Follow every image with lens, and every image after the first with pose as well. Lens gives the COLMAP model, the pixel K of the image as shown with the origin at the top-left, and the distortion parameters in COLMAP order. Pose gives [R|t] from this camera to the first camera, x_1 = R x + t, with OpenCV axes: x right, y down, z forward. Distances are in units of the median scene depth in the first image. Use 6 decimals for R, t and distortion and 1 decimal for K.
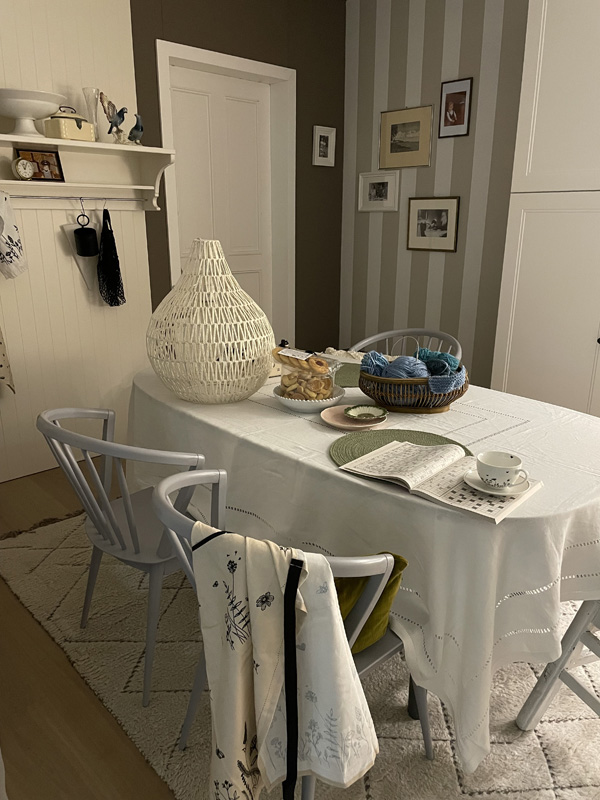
lens RADIAL K [[609.1, 0, 300.0], [0, 609.1, 400.0], [0, 0, 1]] dist [0.099171, -0.142536]
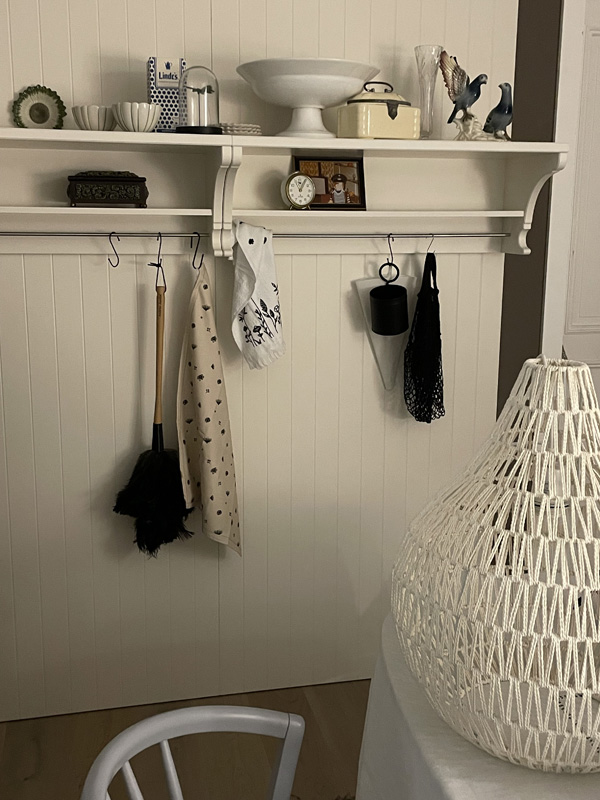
lens RADIAL K [[893.7, 0, 300.0], [0, 893.7, 400.0], [0, 0, 1]] dist [0.103391, -0.184681]
pose [[0.861733, 0.099755, -0.497459, 0.002612], [-0.147156, 0.987475, -0.056897, -0.120616], [0.485553, 0.122235, 0.865620, 0.268623]]
